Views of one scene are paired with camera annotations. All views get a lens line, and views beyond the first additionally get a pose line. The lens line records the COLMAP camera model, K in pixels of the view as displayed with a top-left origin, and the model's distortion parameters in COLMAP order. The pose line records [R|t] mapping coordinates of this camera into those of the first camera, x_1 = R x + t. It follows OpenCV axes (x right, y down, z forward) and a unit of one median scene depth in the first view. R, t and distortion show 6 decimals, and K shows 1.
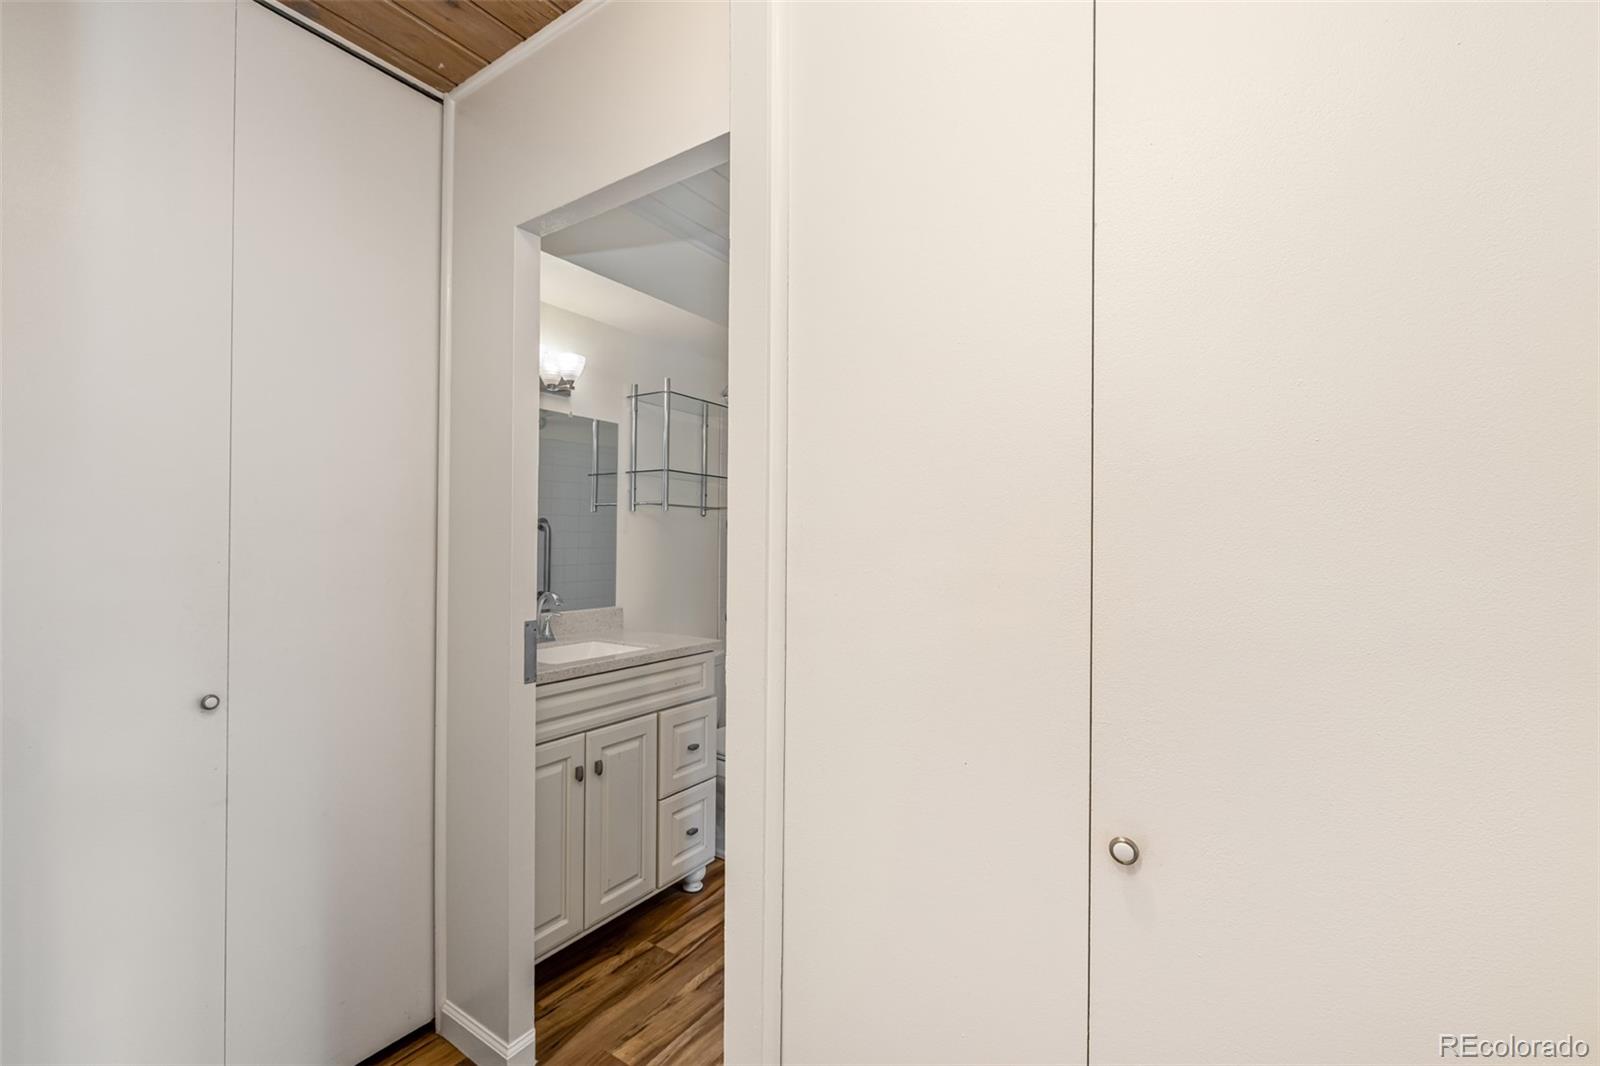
lens RADIAL K [[687.9, 0, 803.7], [0, 687.9, 526.5], [0, 0, 1]] dist [-0.001887, -0.000376]
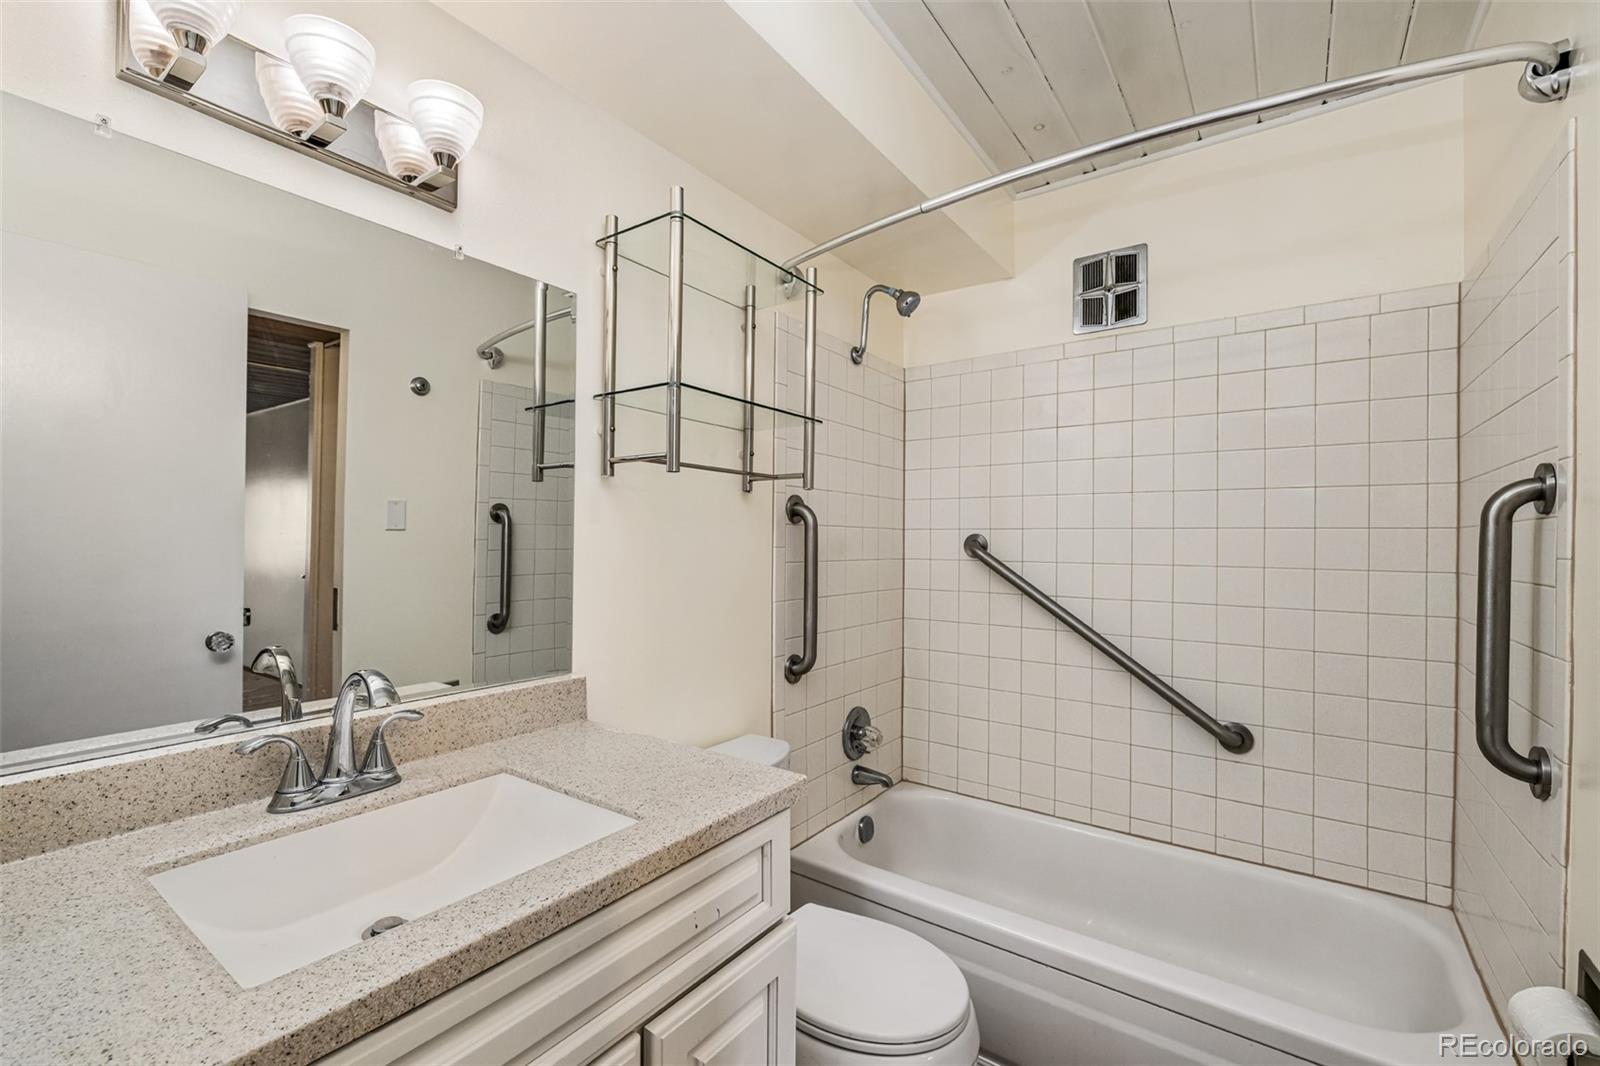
lens RADIAL K [[687.9, 0, 803.7], [0, 687.9, 526.5], [0, 0, 1]] dist [-0.001887, -0.000376]
pose [[0.999579, -0.001354, -0.028983, -0.097060], [0.001486, 0.999989, 0.004511, 0.011977], [0.028977, -0.004552, 0.999570, 0.521078]]
